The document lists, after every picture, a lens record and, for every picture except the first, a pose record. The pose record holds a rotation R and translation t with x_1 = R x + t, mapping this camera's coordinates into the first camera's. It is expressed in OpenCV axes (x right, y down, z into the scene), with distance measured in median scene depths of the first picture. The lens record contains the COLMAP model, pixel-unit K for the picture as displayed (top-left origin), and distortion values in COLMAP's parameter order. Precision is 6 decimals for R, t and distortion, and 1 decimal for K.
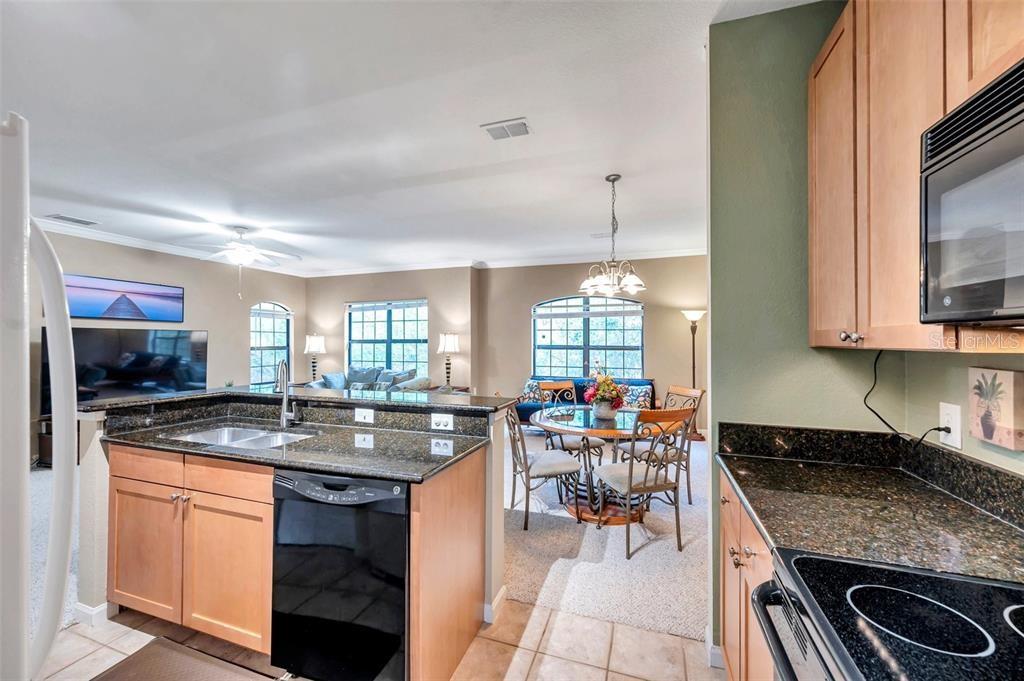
lens RADIAL K [[406.3, 0, 505.6], [0, 406.3, 334.4], [0, 0, 1]] dist [-0.002295, 0.000467]
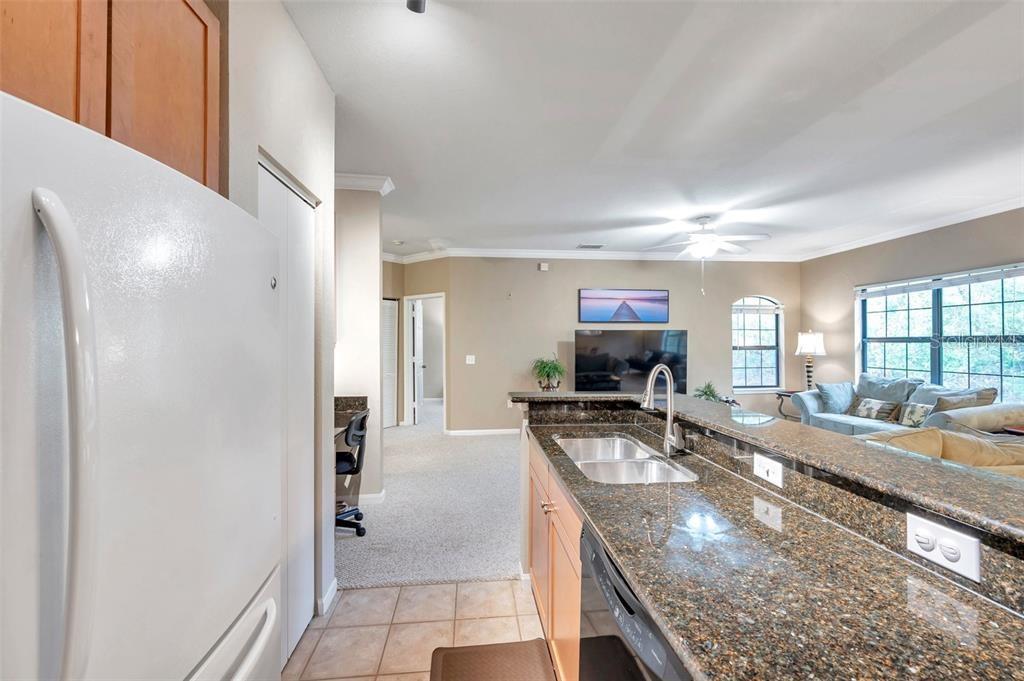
lens RADIAL K [[406.3, 0, 510.9], [0, 406.3, 348.3], [0, 0, 1]] dist [-0.002295, 0.000467]
pose [[0.423149, 0.014268, -0.905948, 0.006178], [0.019713, 0.999494, 0.024949, 0.002156], [0.905845, -0.028416, 0.422654, 0.144603]]
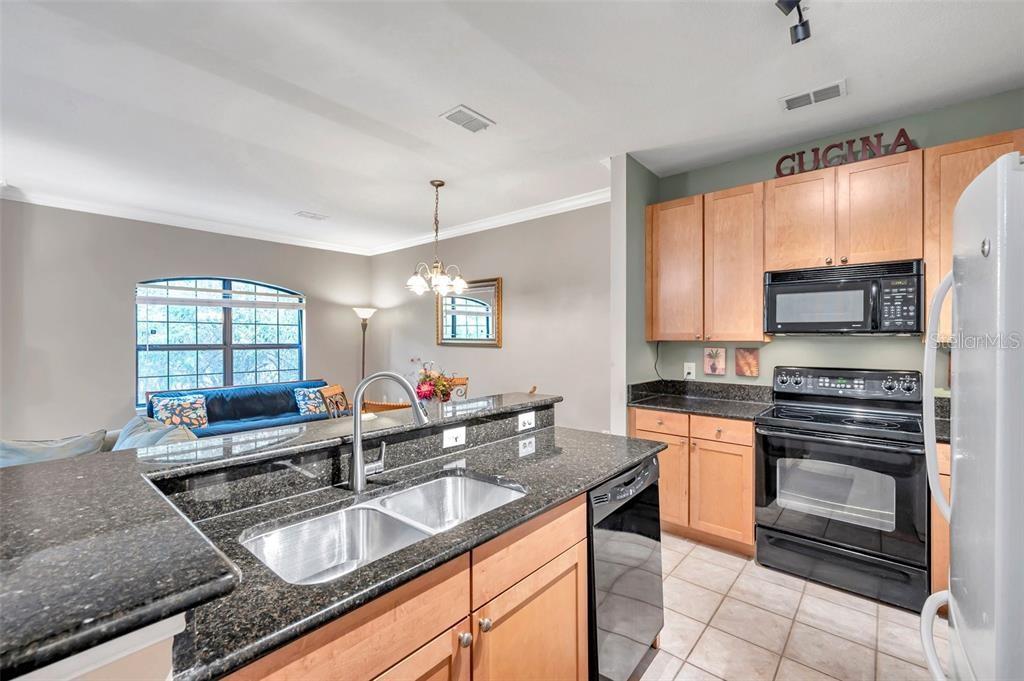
lens RADIAL K [[433.4, 0, 510.4], [0, 433.4, 337.5], [0, 0, 1]] dist [0.004554, -0.001113]
pose [[0.372326, -0.002083, 0.928099, -0.357941], [-0.013363, 0.999882, 0.007605, 0.001639], [-0.928006, -0.015234, 0.372255, 0.202197]]
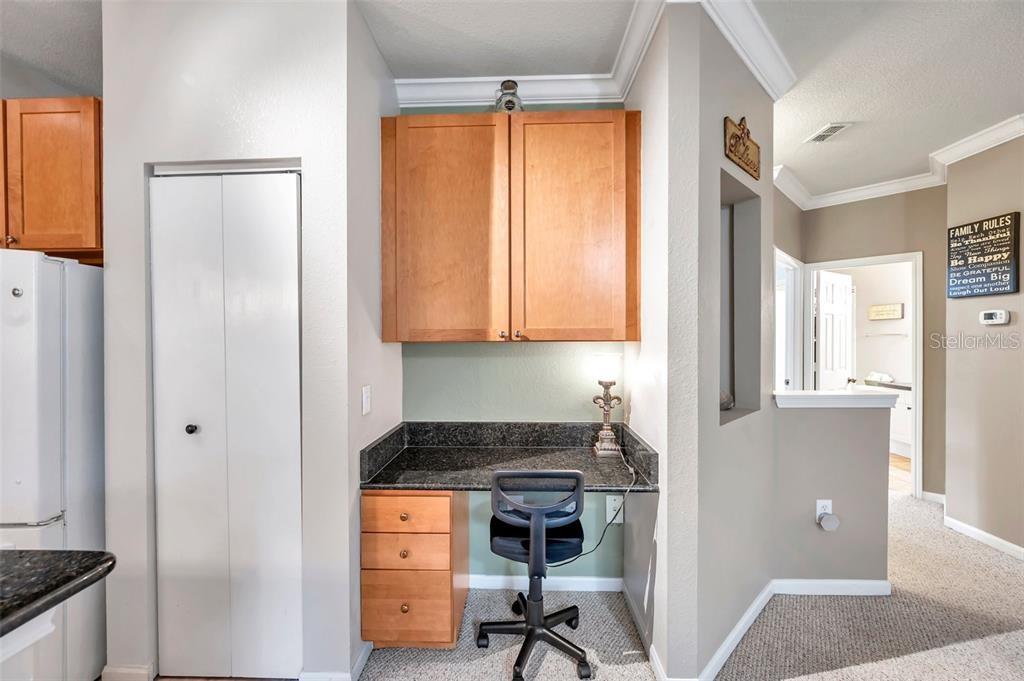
lens RADIAL K [[406.3, 0, 507.2], [0, 406.3, 344.1], [0, 0, 1]] dist [-0.002295, 0.000467]
pose [[-0.959169, 0.002447, -0.282824, -0.388735], [0.004299, 0.999973, -0.005931, 0.006595], [0.282802, -0.006905, -0.959153, 0.409732]]
